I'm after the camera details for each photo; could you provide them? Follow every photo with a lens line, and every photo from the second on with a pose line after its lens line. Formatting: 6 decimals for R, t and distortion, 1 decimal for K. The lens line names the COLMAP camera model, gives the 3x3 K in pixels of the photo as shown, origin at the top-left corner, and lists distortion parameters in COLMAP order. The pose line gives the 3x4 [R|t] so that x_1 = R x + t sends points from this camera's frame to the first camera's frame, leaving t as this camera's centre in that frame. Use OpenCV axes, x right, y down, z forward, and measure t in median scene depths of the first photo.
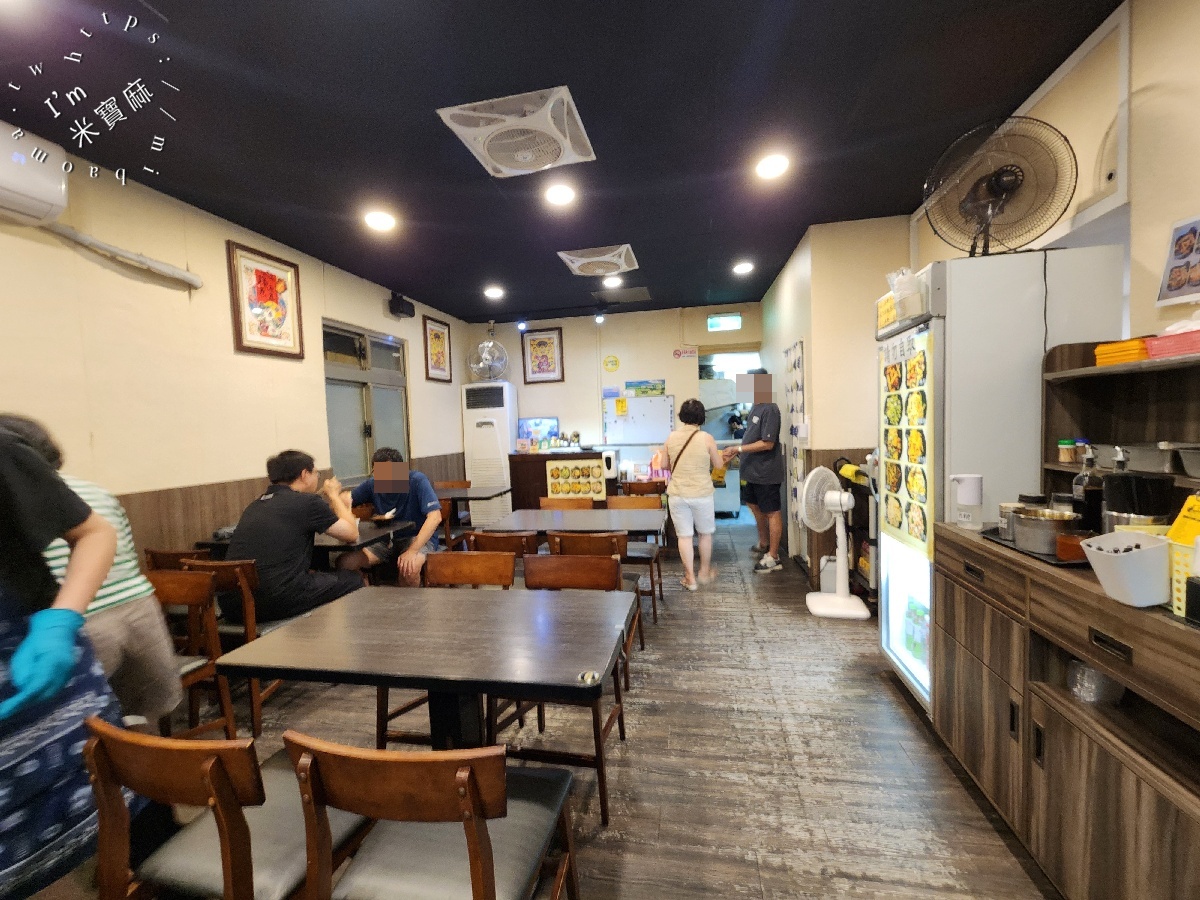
lens RADIAL K [[484.4, 0, 601.2], [0, 484.4, 450.3], [0, 0, 1]] dist [-0.000053, -0.000008]
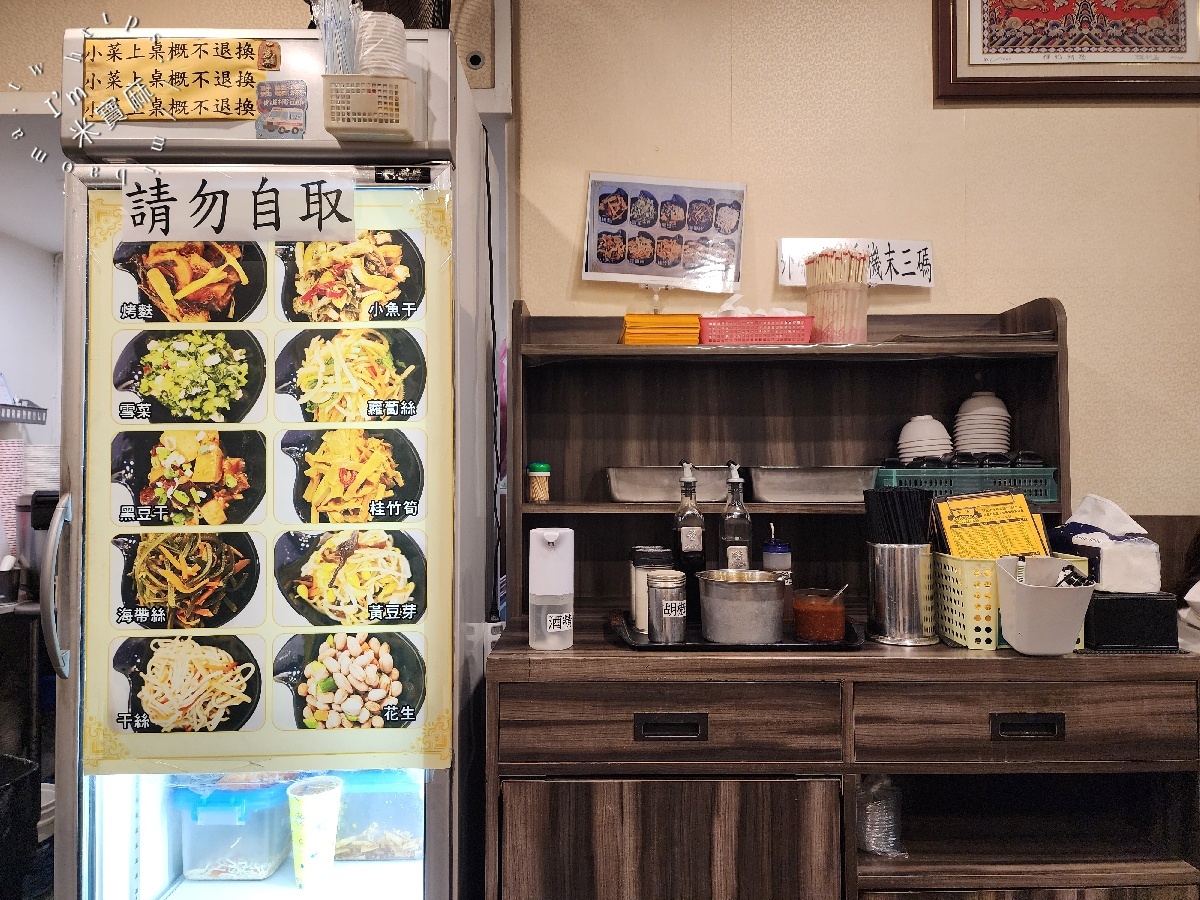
lens RADIAL K [[814.3, 0, 600.1], [0, 814.3, 452.9], [0, 0, 1]] dist [0.005304, 0.009431]
pose [[-0.207398, 0.068316, 0.975868, -0.003466], [0.059114, 0.996611, -0.057205, 0.027816], [-0.976469, 0.045823, -0.210734, 1.290924]]
